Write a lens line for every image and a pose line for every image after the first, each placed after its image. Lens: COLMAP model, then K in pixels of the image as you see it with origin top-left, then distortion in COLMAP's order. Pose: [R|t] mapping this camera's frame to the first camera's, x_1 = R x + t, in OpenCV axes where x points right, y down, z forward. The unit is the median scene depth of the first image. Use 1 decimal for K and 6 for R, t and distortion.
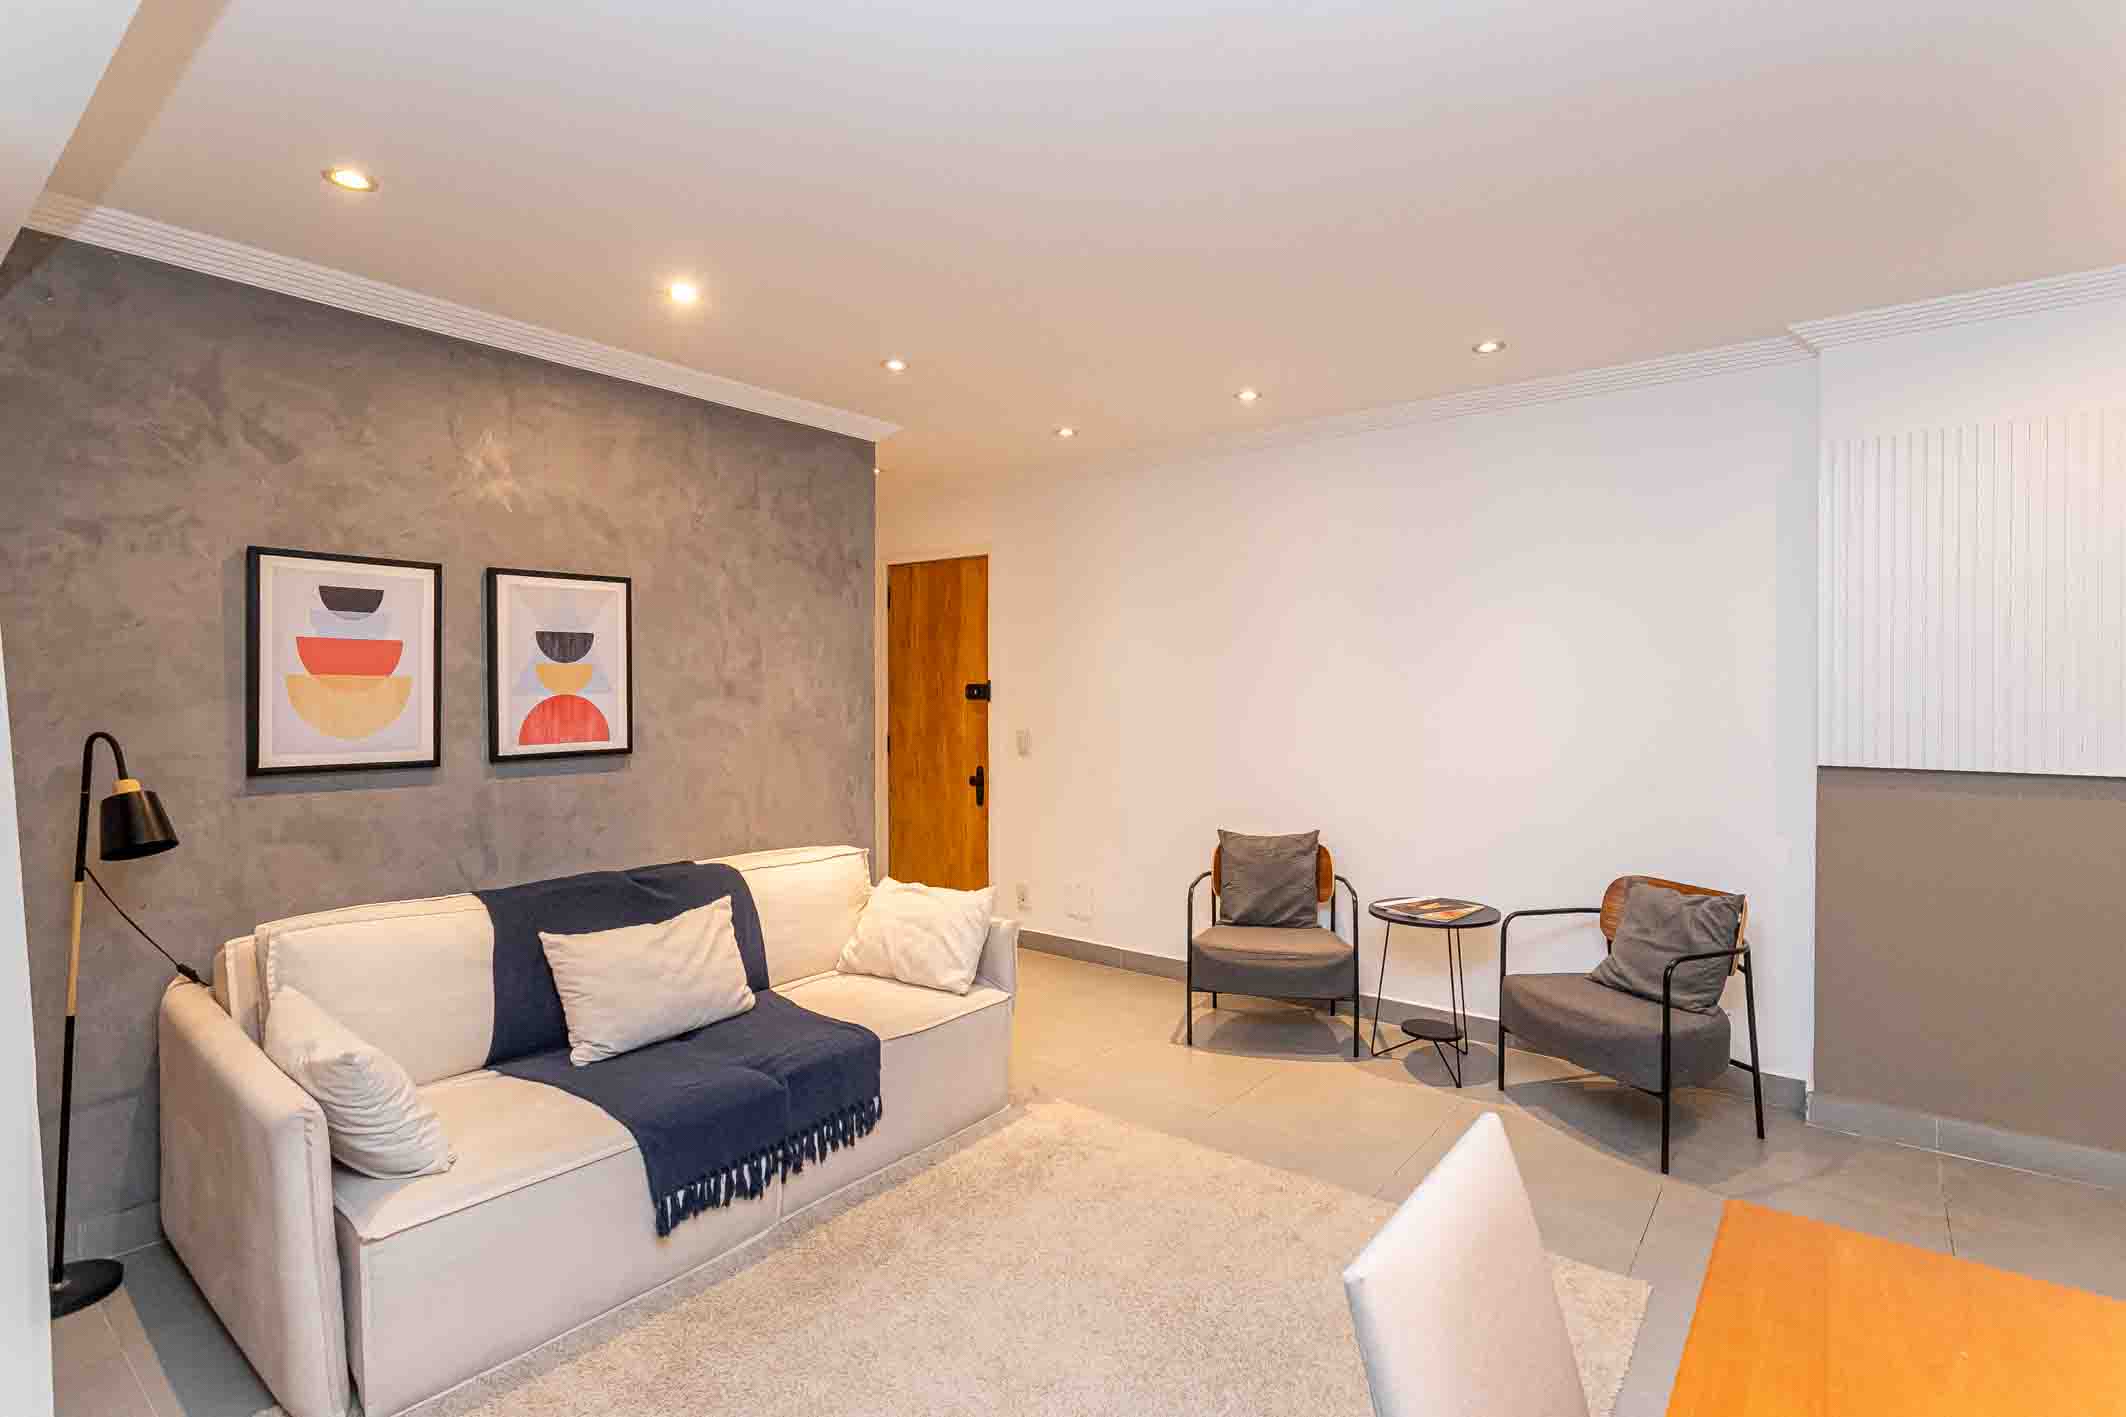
lens RADIAL K [[1011.8, 0, 1057.0], [0, 1011.8, 697.4], [0, 0, 1]] dist [-0.004127, 0.004545]
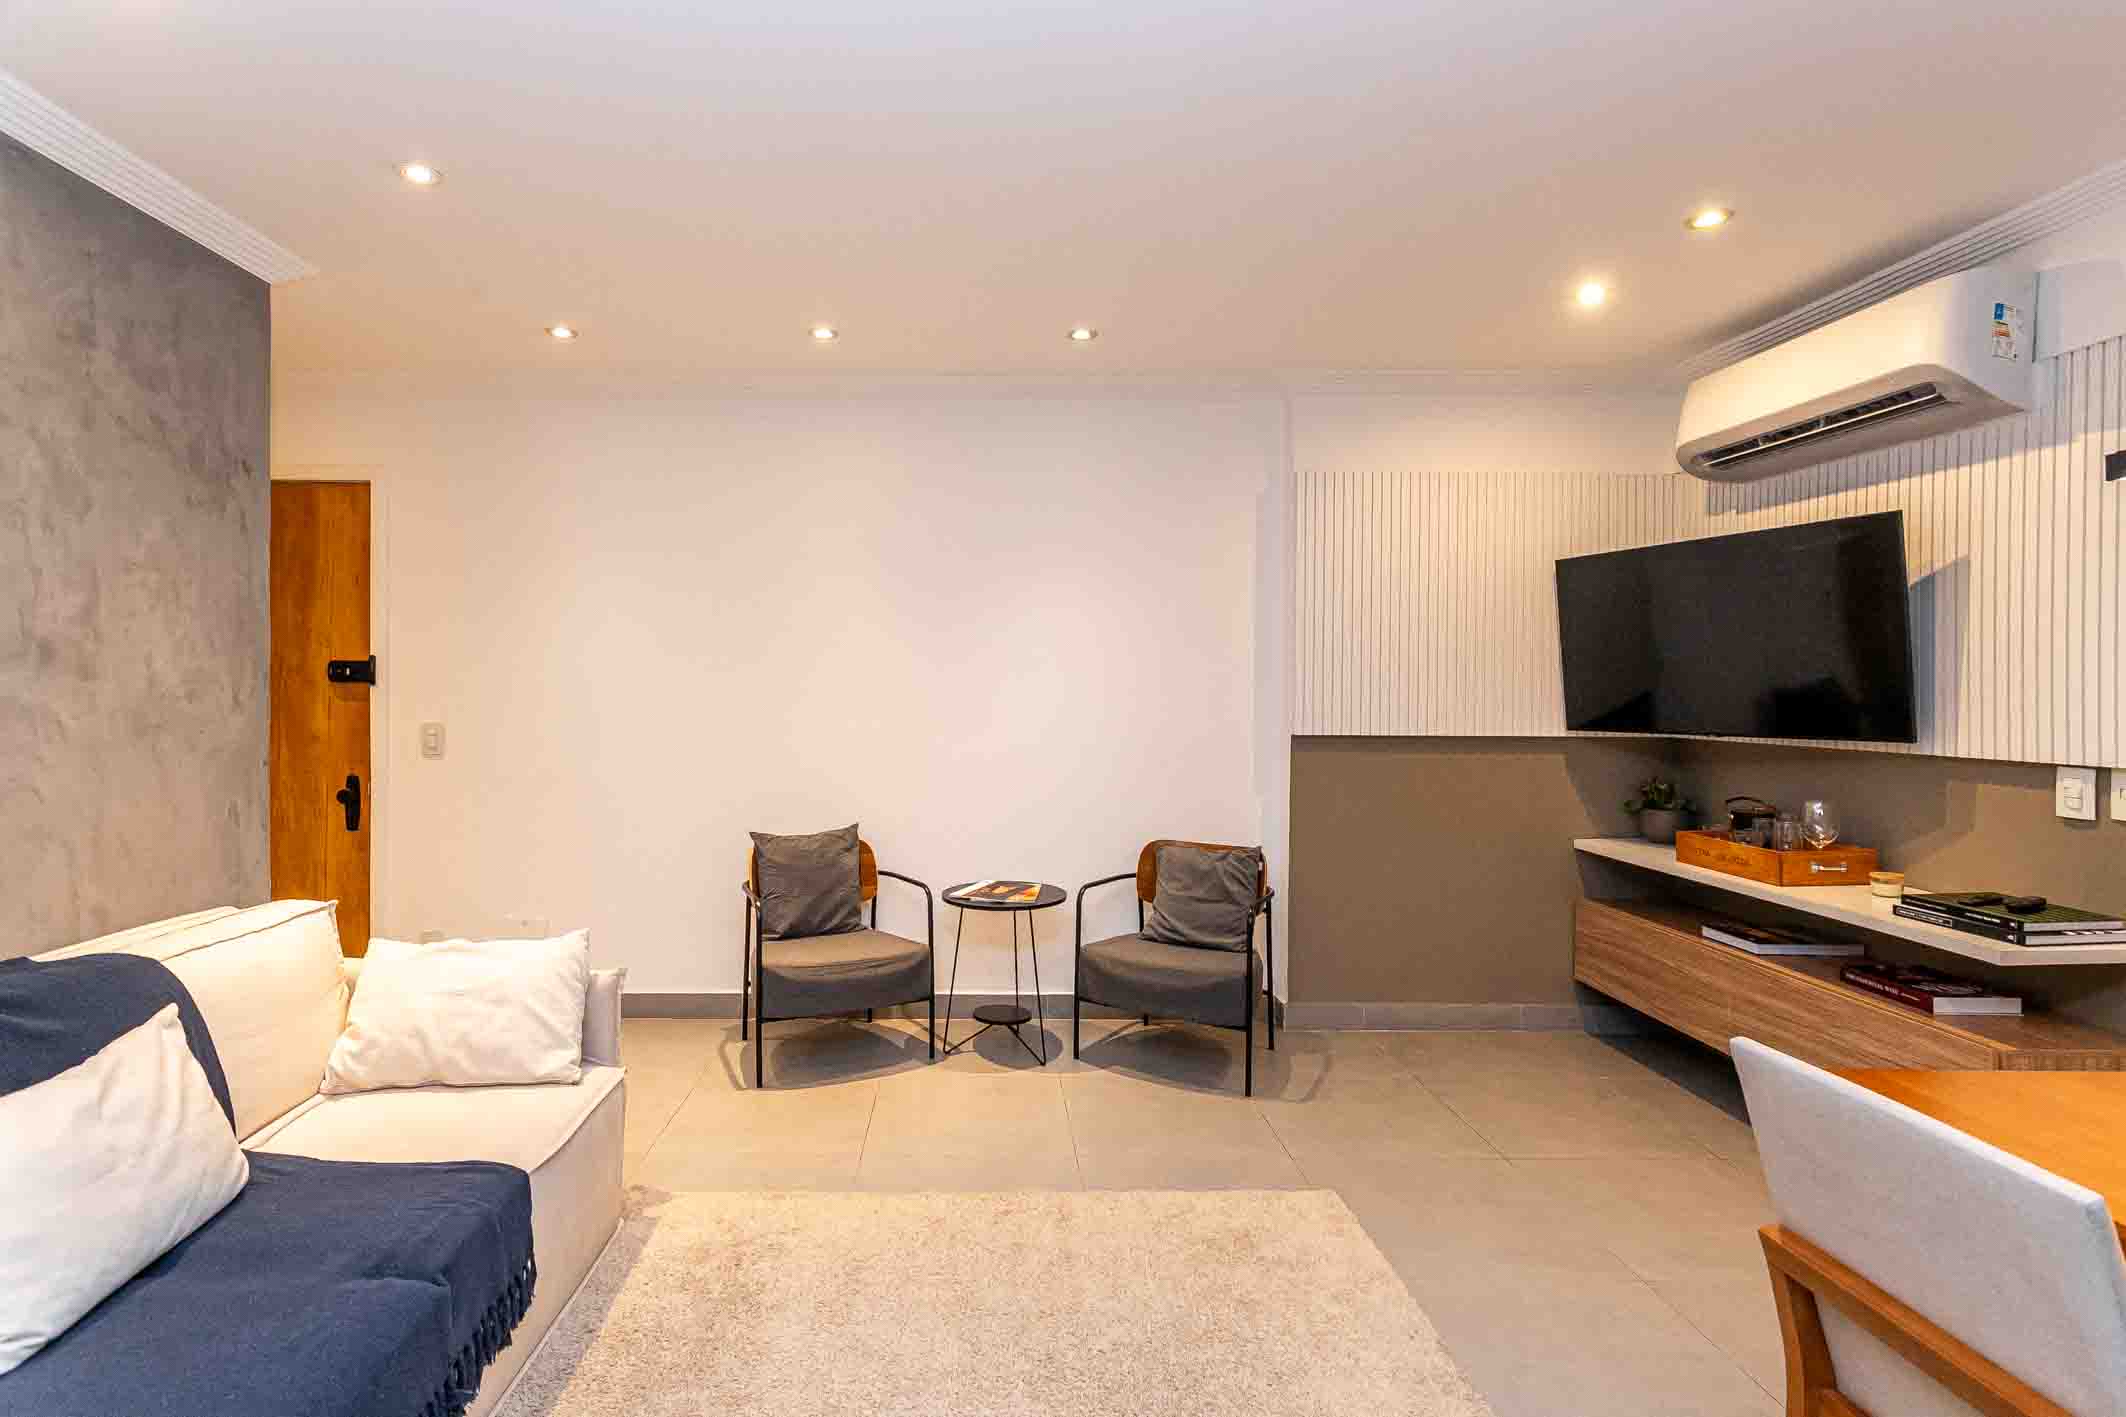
lens RADIAL K [[1060.6, 0, 984.6], [0, 1060.6, 696.1], [0, 0, 1]] dist [0.001939, 0.000083]
pose [[0.779496, 0.000050, 0.626408, -0.324785], [-0.000233, 1.000000, 0.000210, 0.018950], [-0.626408, -0.000310, 0.779495, 0.224263]]
